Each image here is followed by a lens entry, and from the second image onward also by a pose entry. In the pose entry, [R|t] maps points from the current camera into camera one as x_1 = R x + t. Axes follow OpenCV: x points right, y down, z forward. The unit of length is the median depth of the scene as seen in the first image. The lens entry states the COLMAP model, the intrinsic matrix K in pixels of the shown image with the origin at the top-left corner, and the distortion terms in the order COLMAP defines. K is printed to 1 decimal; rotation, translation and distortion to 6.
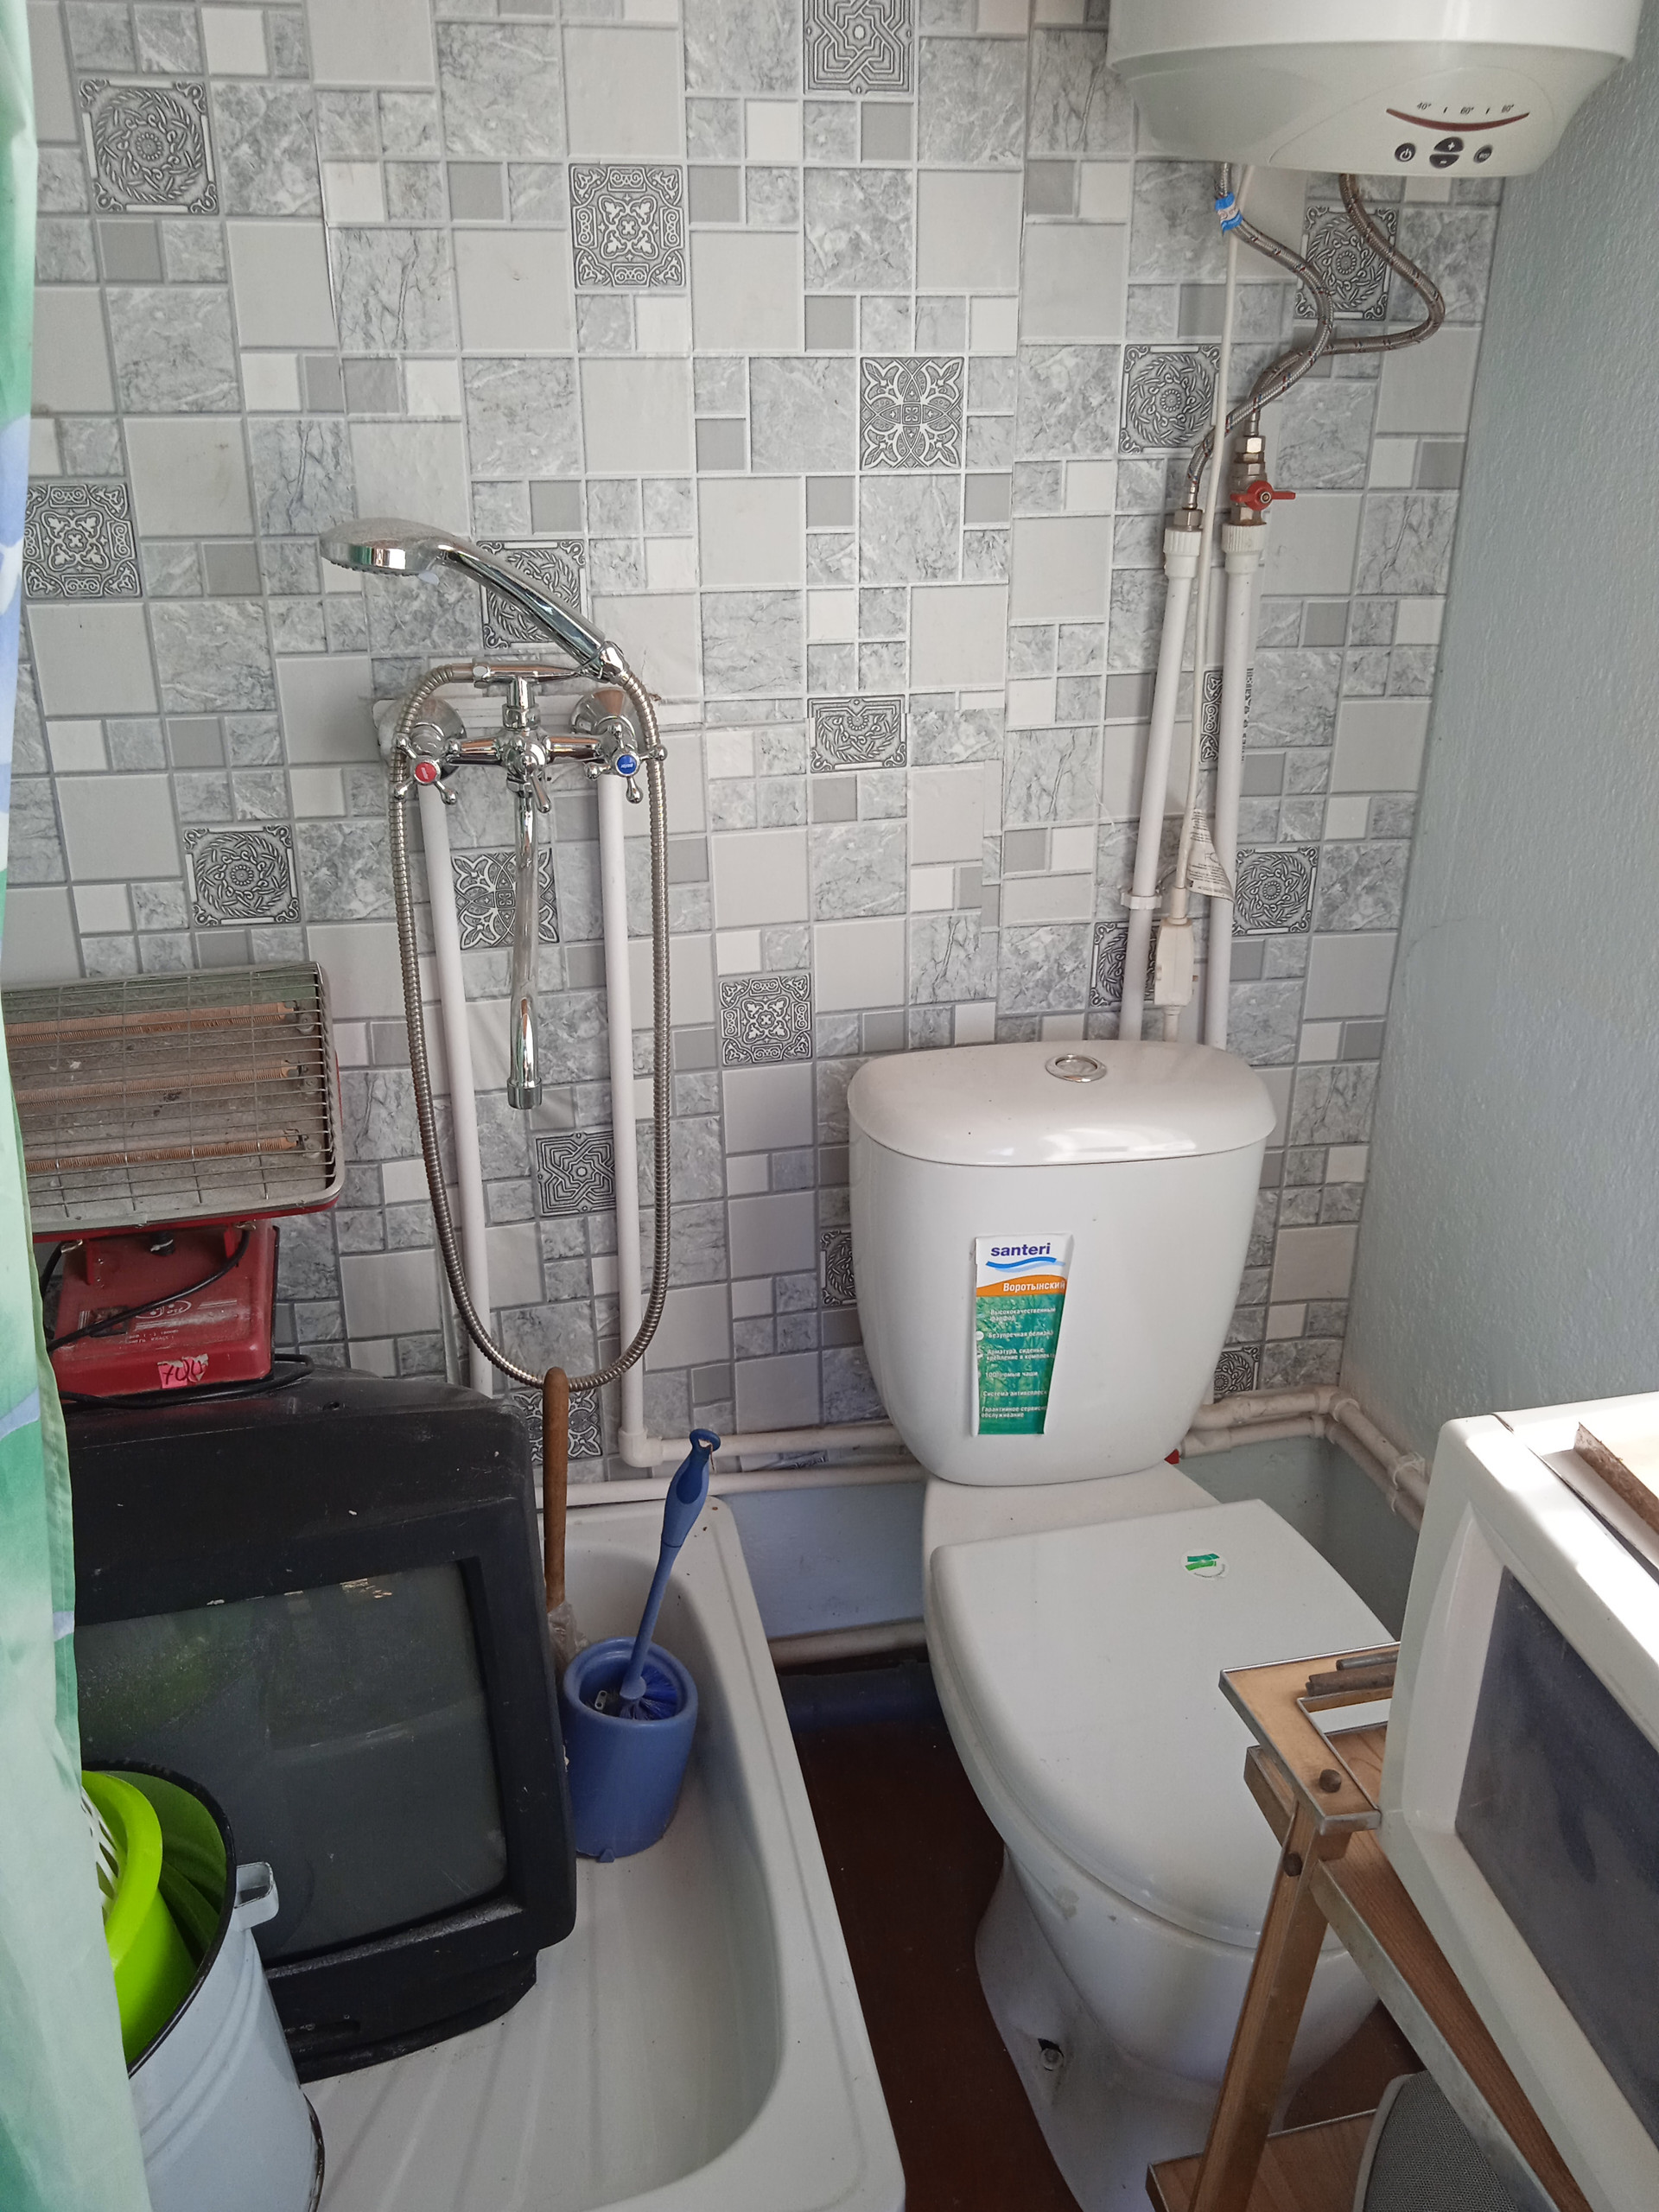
lens RADIAL K [[1793.4, 0, 813.2], [0, 1793.4, 1102.0], [0, 0, 1]] dist [0.044078, -0.059576]
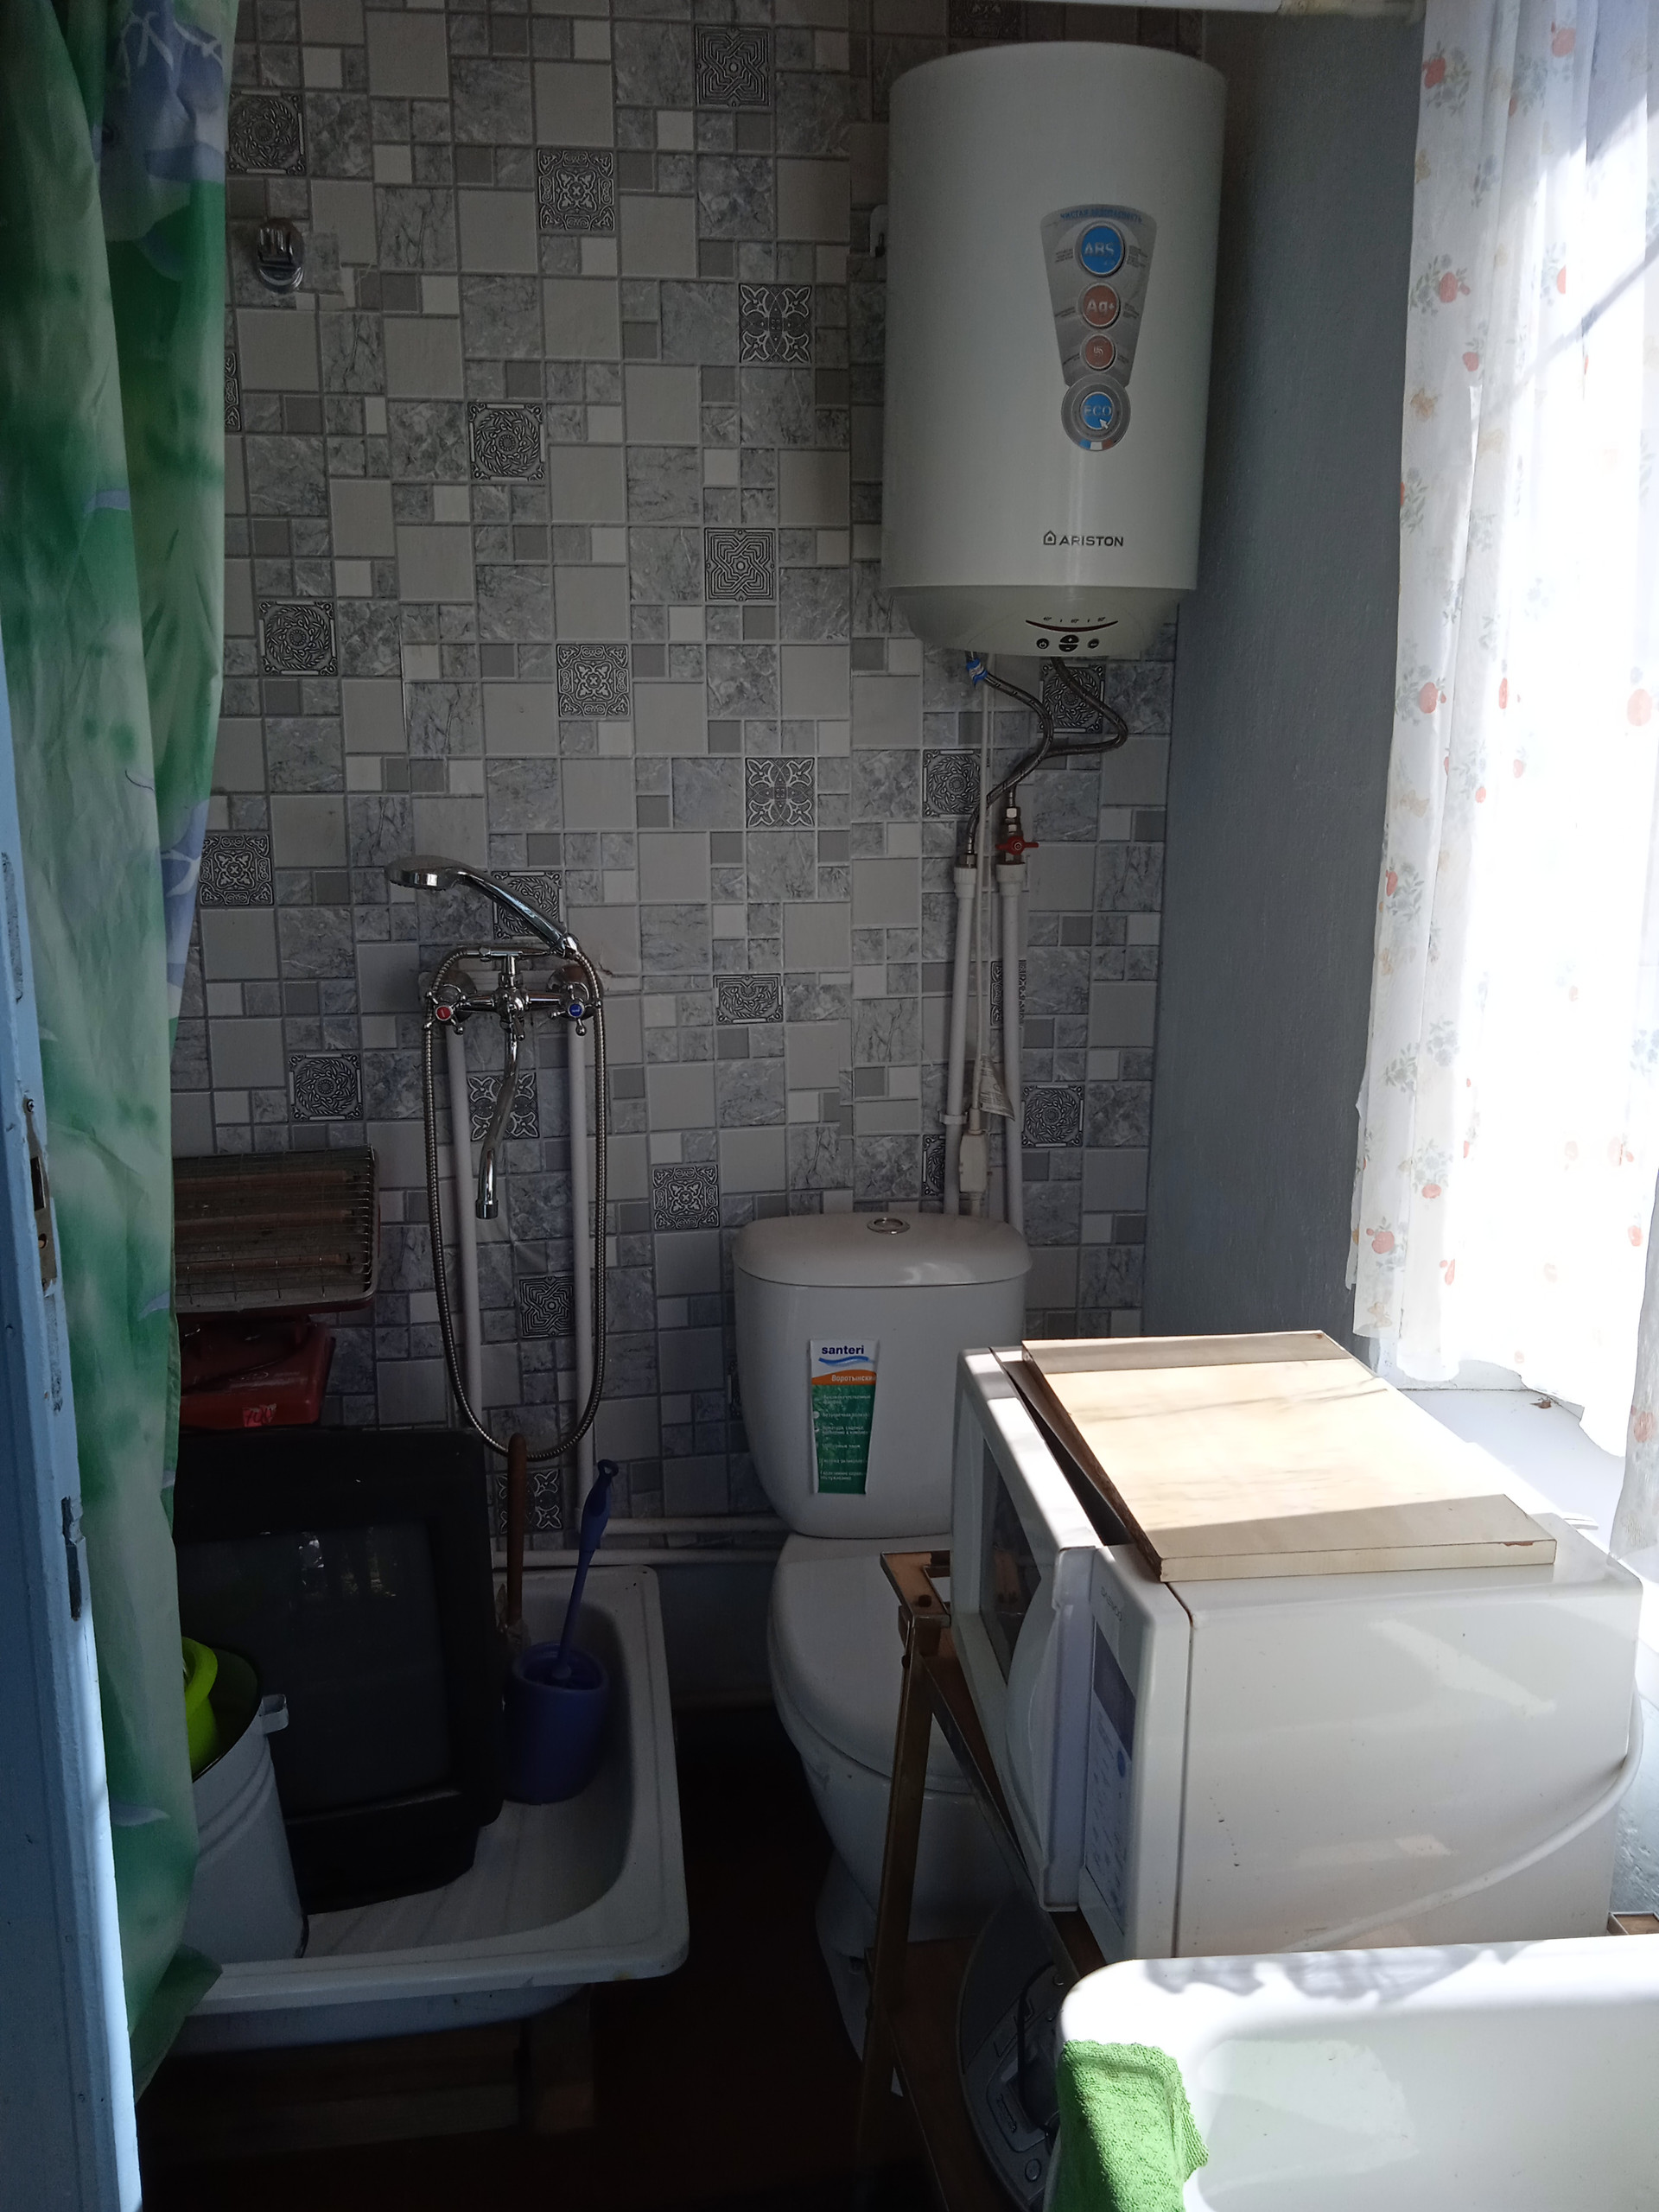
lens RADIAL K [[1793.4, 0, 818.4], [0, 1793.4, 1114.2], [0, 0, 1]] dist [0.044078, -0.059576]
pose [[0.997668, 0.012630, -0.067069, 0.188454], [-0.024511, 0.983470, -0.179407, 0.153005], [0.063695, 0.180633, 0.981486, -0.426685]]
